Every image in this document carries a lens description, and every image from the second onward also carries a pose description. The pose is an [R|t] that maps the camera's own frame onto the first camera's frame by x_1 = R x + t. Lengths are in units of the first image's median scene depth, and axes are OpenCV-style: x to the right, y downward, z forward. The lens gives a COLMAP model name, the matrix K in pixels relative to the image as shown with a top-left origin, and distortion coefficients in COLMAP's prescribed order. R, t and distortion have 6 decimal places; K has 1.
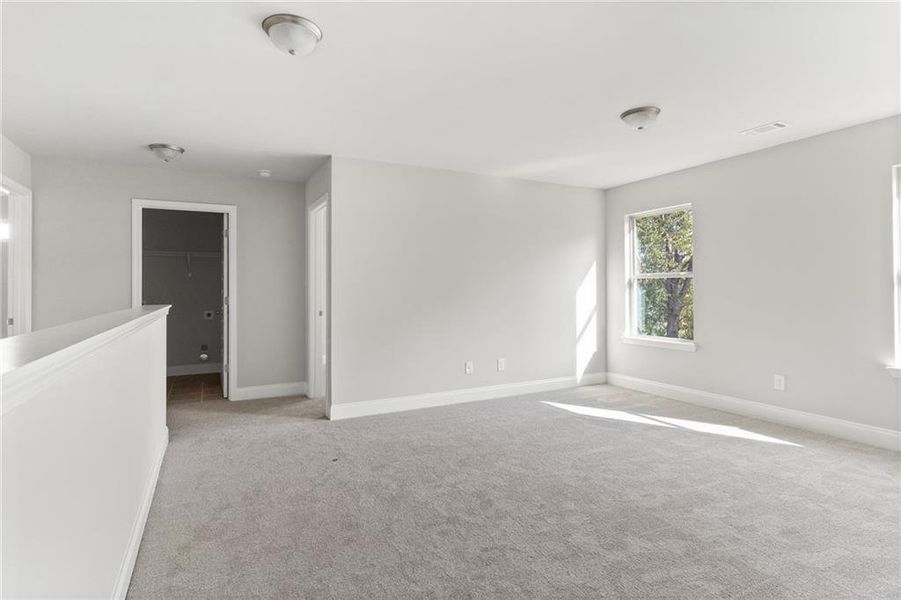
lens RADIAL K [[463.7, 0, 449.3], [0, 463.7, 290.4], [0, 0, 1]] dist [-0.000438, 0.000109]
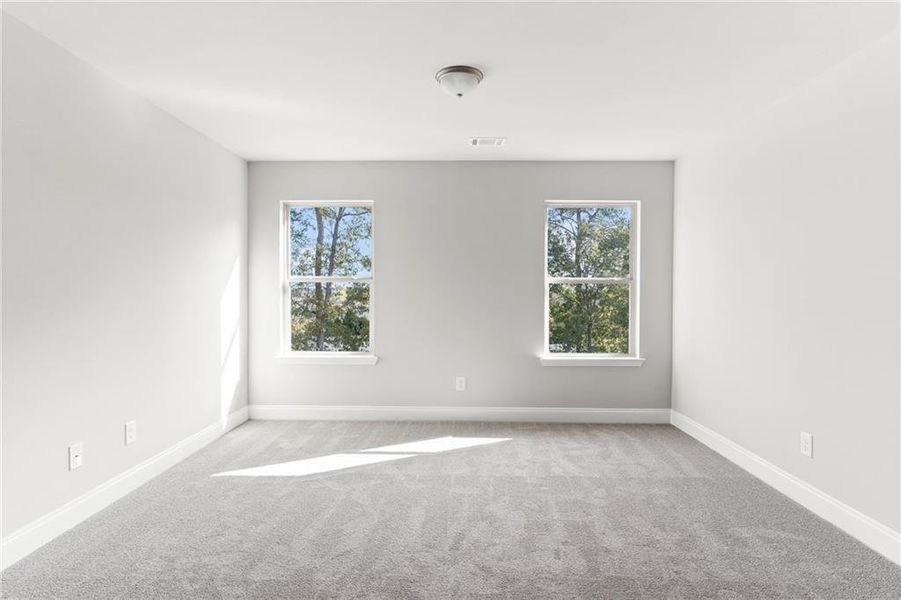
lens RADIAL K [[468.2, 0, 446.9], [0, 468.2, 298.6], [0, 0, 1]] dist [-0.000190, -0.000103]
pose [[0.482344, -0.003639, 0.875974, -0.227876], [-0.002132, 0.999984, 0.005328, -0.002788], [-0.875979, -0.004438, 0.482329, 0.473035]]
